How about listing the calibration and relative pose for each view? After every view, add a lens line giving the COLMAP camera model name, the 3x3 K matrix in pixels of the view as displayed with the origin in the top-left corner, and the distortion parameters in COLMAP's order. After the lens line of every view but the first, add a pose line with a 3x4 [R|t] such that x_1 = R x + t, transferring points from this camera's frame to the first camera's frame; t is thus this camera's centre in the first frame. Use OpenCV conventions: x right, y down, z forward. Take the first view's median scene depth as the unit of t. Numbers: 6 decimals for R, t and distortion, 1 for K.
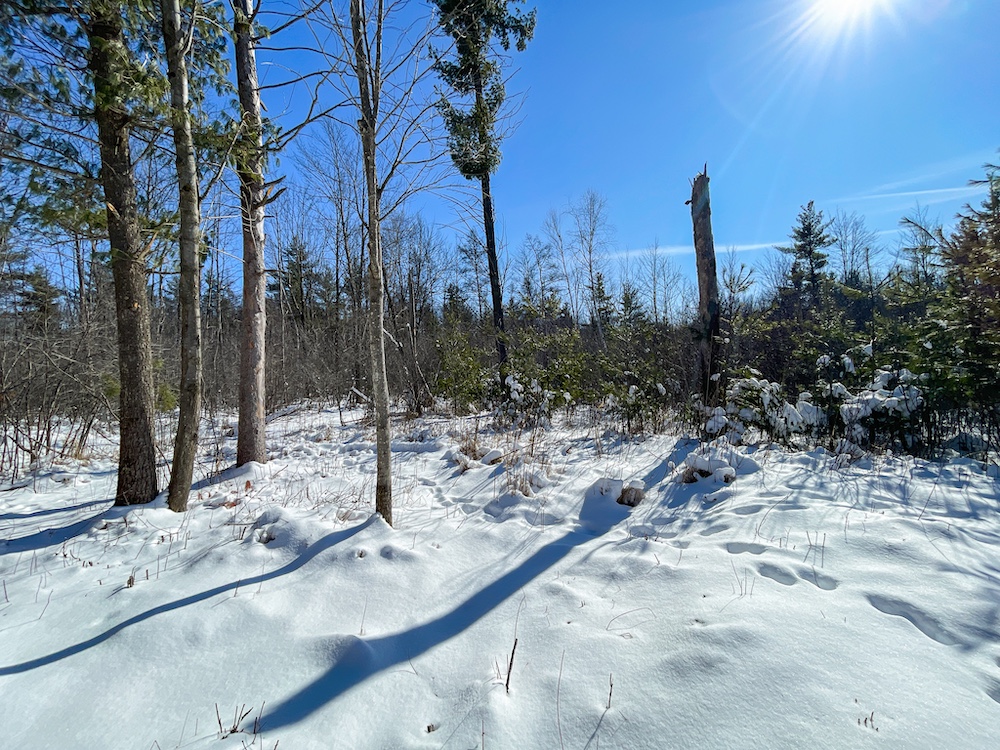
lens RADIAL K [[400.7, 0, 500.2], [0, 400.7, 376.0], [0, 0, 1]] dist [-0.002529, -0.000481]
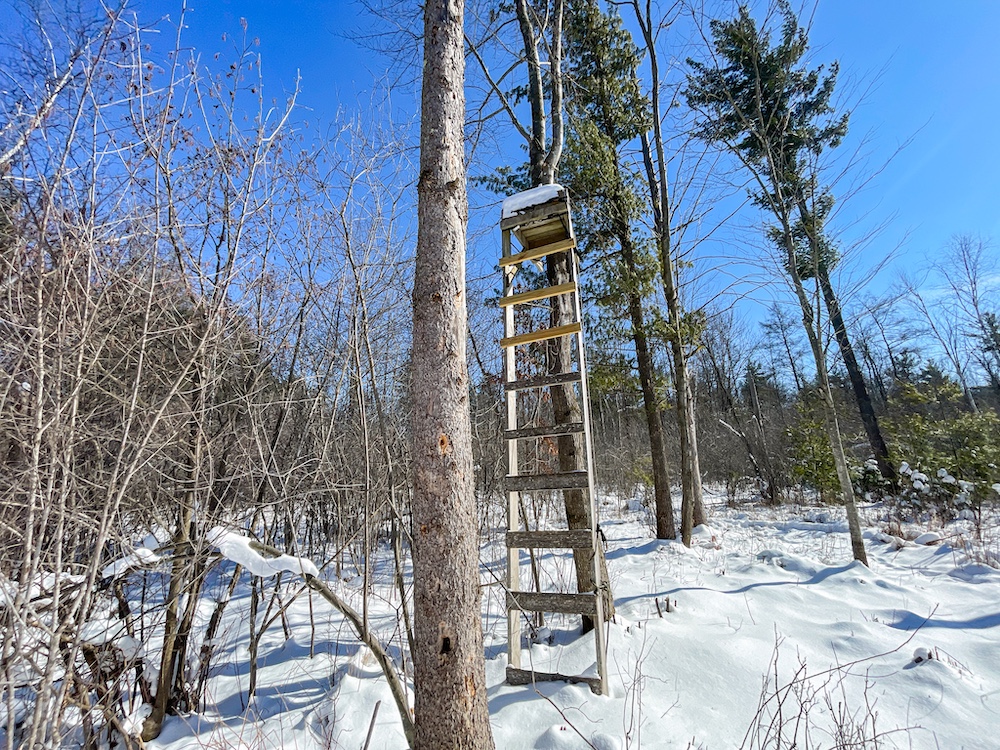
lens RADIAL K [[400.7, 0, 499.7], [0, 400.7, 376.0], [0, 0, 1]] dist [-0.002529, -0.000481]
pose [[0.785043, -0.129392, -0.605776, -0.188706], [0.000426, 0.978052, -0.208358, -0.013948], [0.619441, 0.163312, 0.767869, -0.585012]]
